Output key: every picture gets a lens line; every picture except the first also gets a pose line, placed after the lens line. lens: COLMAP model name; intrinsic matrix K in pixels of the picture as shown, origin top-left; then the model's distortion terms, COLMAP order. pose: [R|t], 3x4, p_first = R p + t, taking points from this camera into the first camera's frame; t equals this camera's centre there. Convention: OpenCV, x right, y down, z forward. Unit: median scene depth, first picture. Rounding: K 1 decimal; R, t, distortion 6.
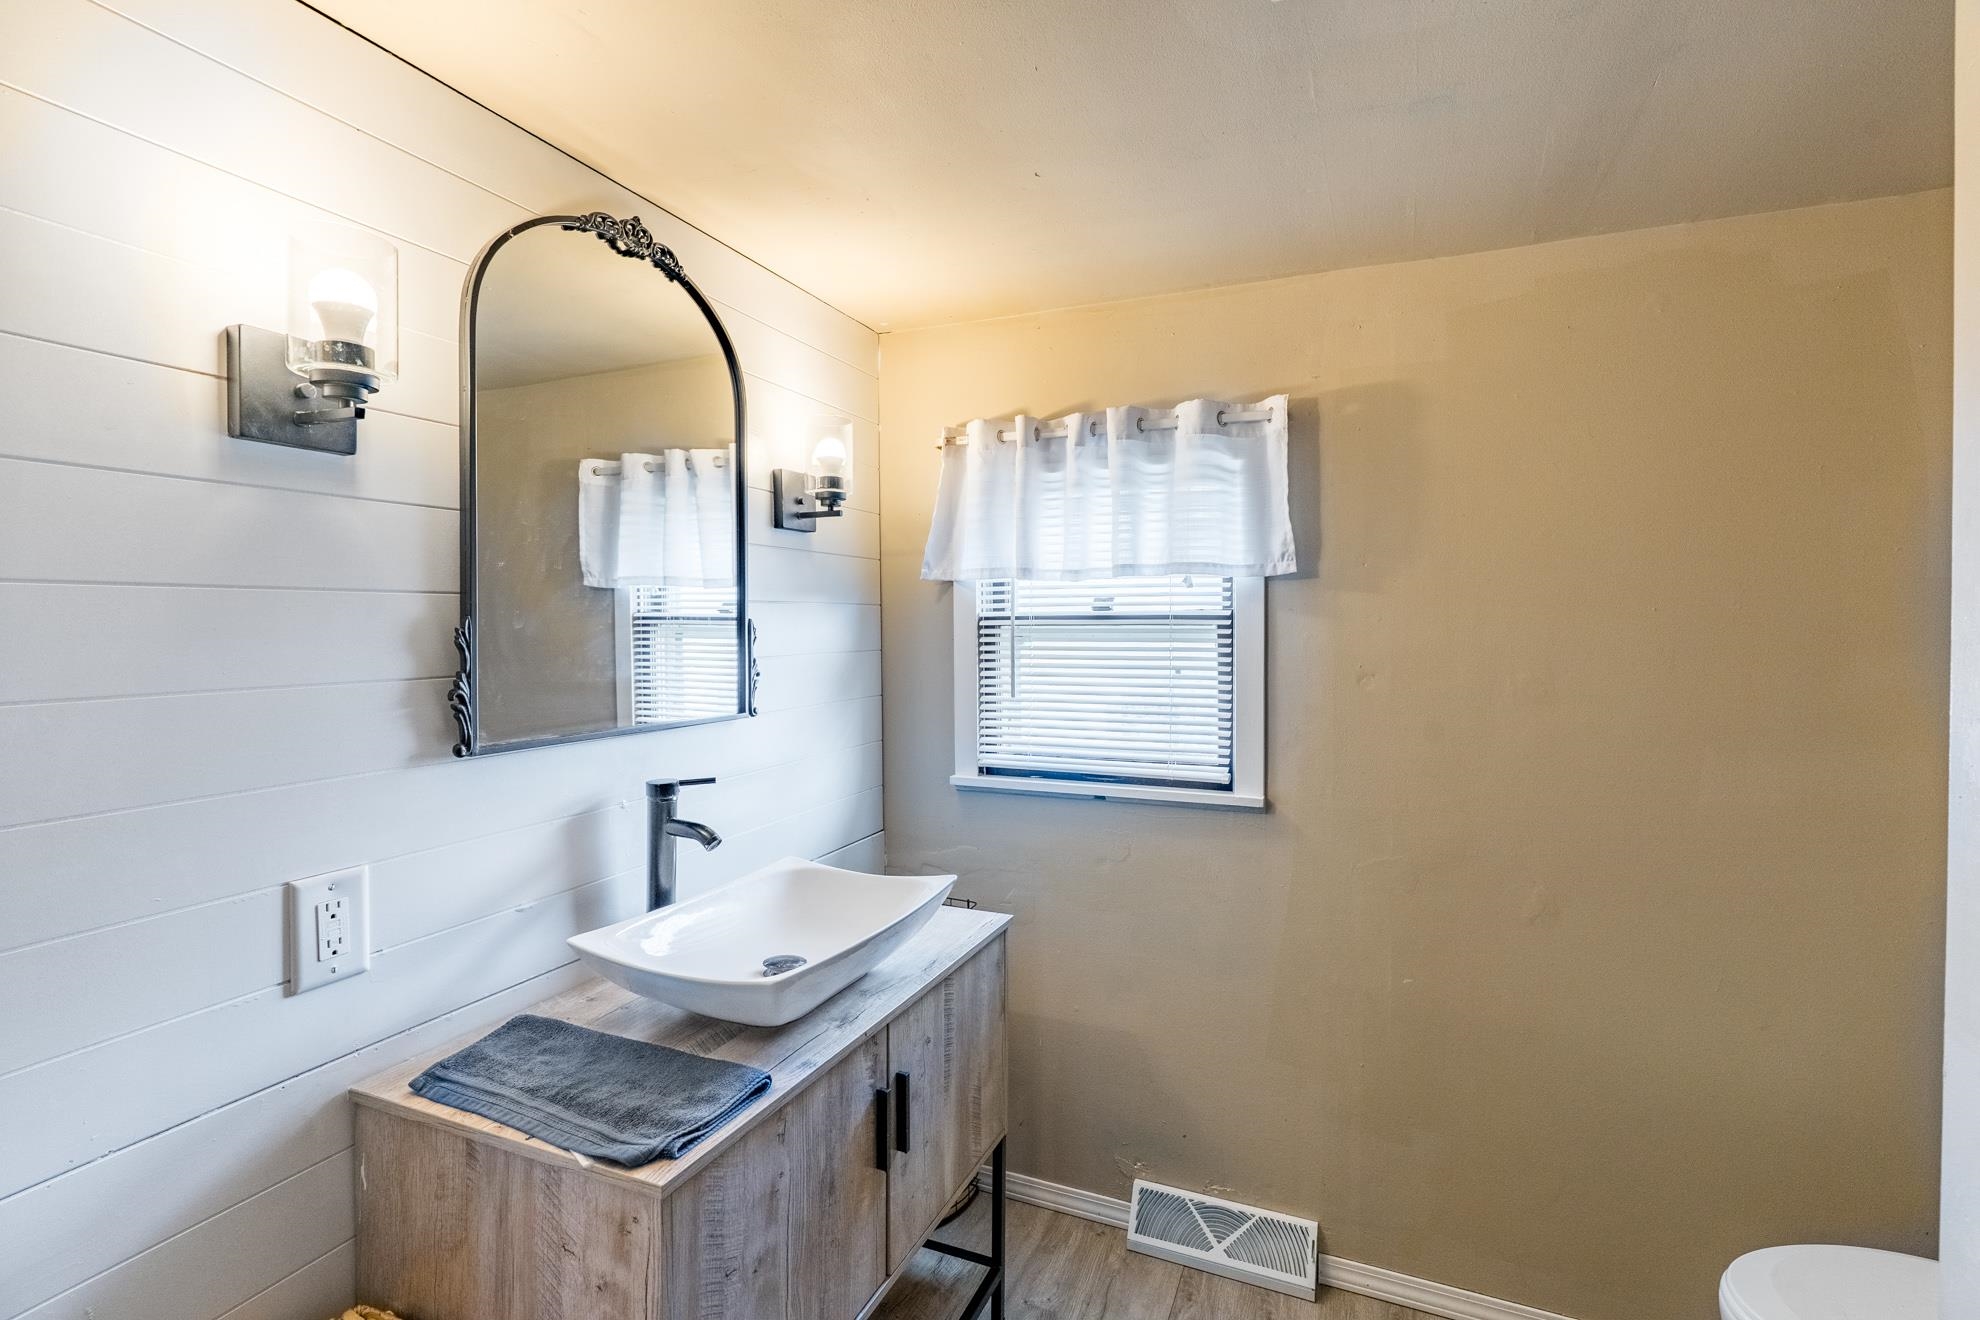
lens RADIAL K [[906.8, 0, 991.2], [0, 906.8, 654.8], [0, 0, 1]] dist [-0.014004, 0.004819]
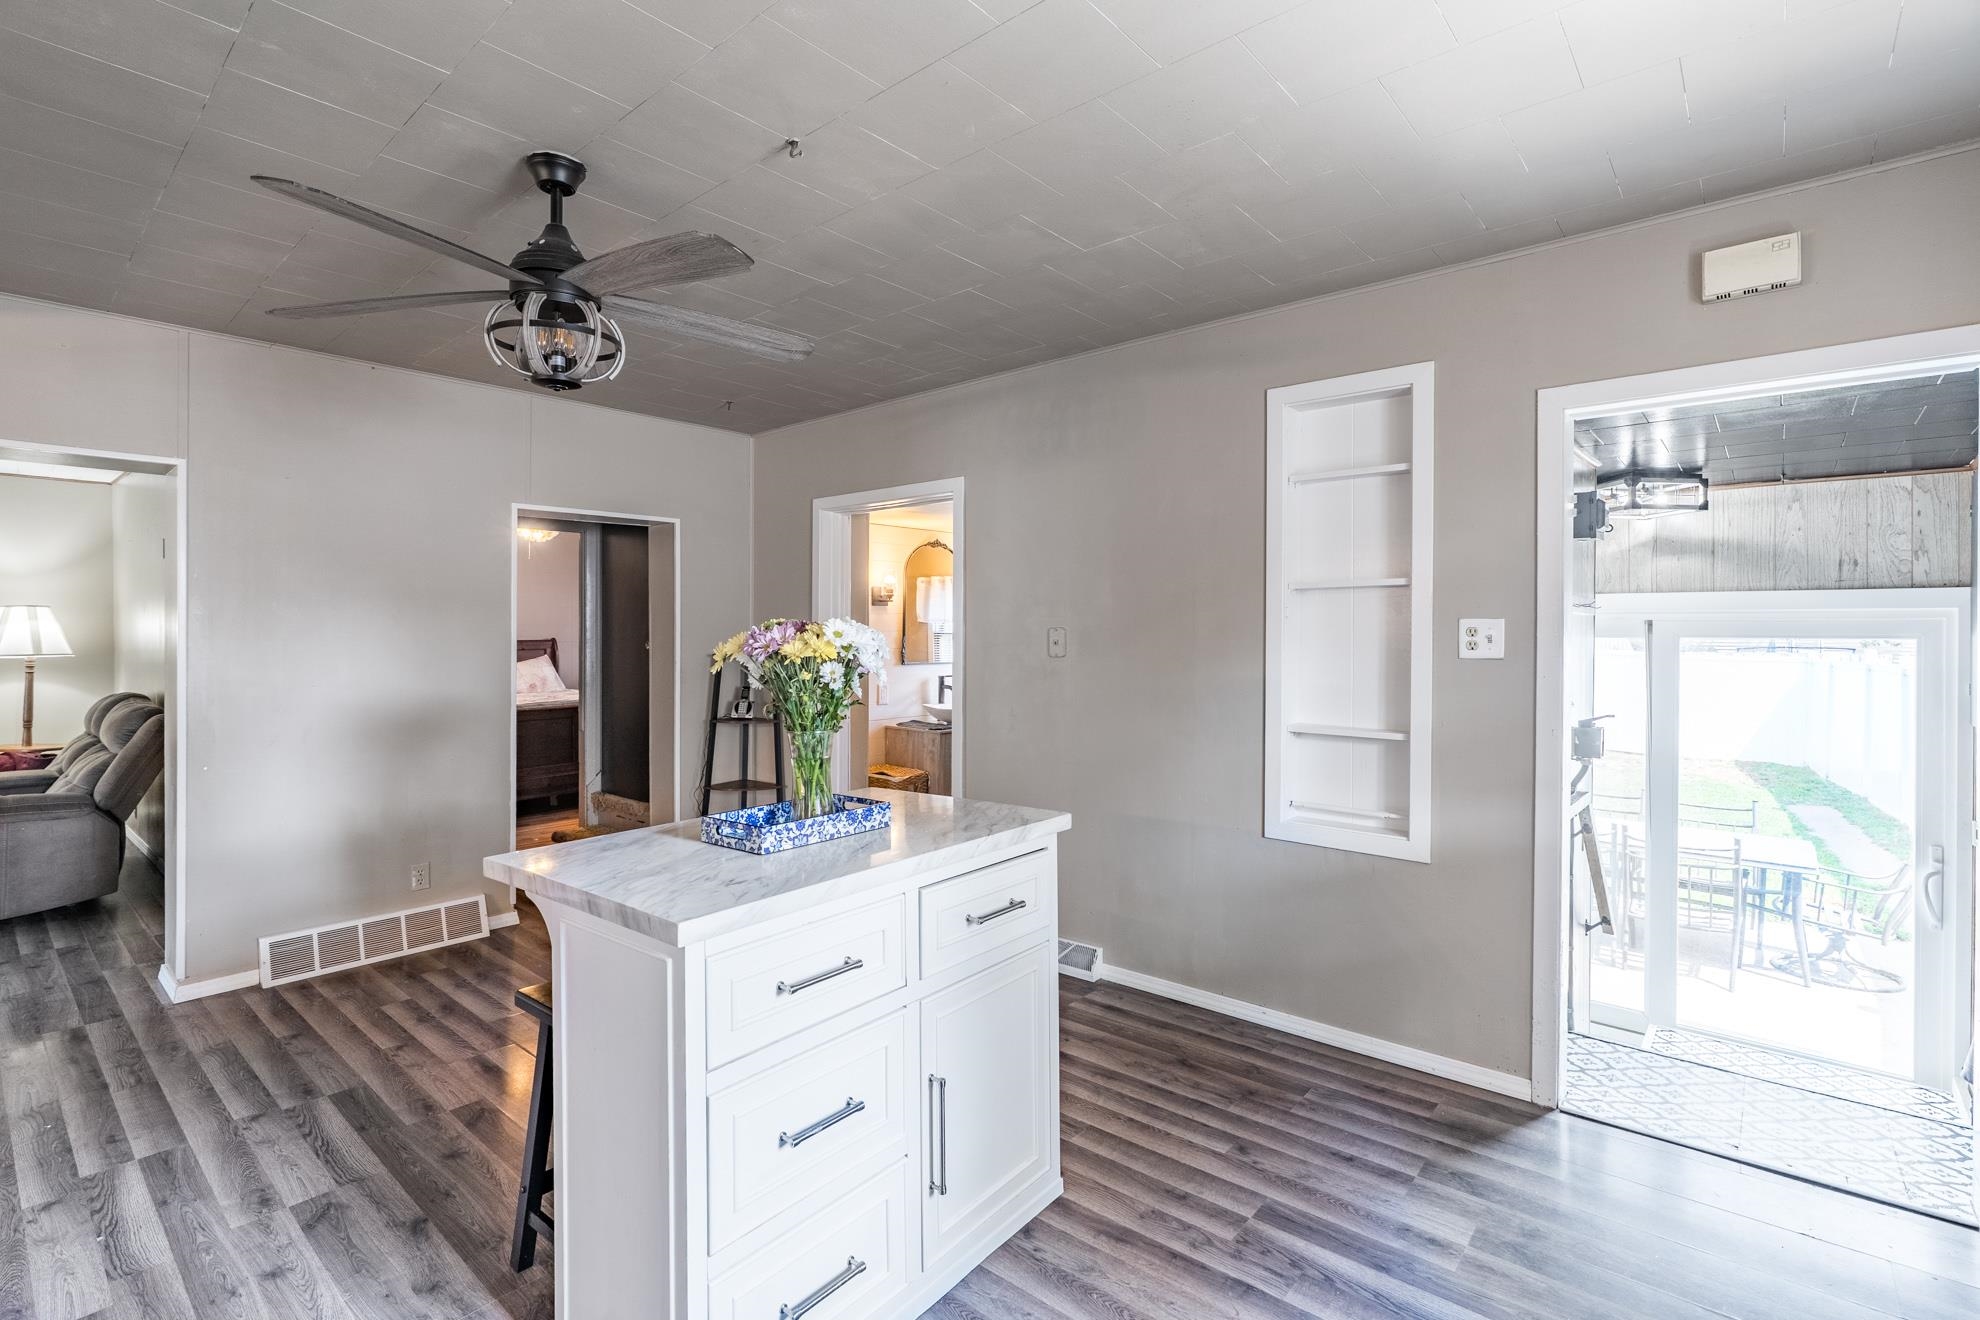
lens RADIAL K [[906.8, 0, 986.0], [0, 906.8, 650.6], [0, 0, 1]] dist [-0.014004, 0.004819]
pose [[0.952136, 0.008552, -0.305556, 1.103047], [-0.009397, 0.999955, -0.001297, 0.030214], [0.305531, 0.004106, 0.952173, -2.905468]]
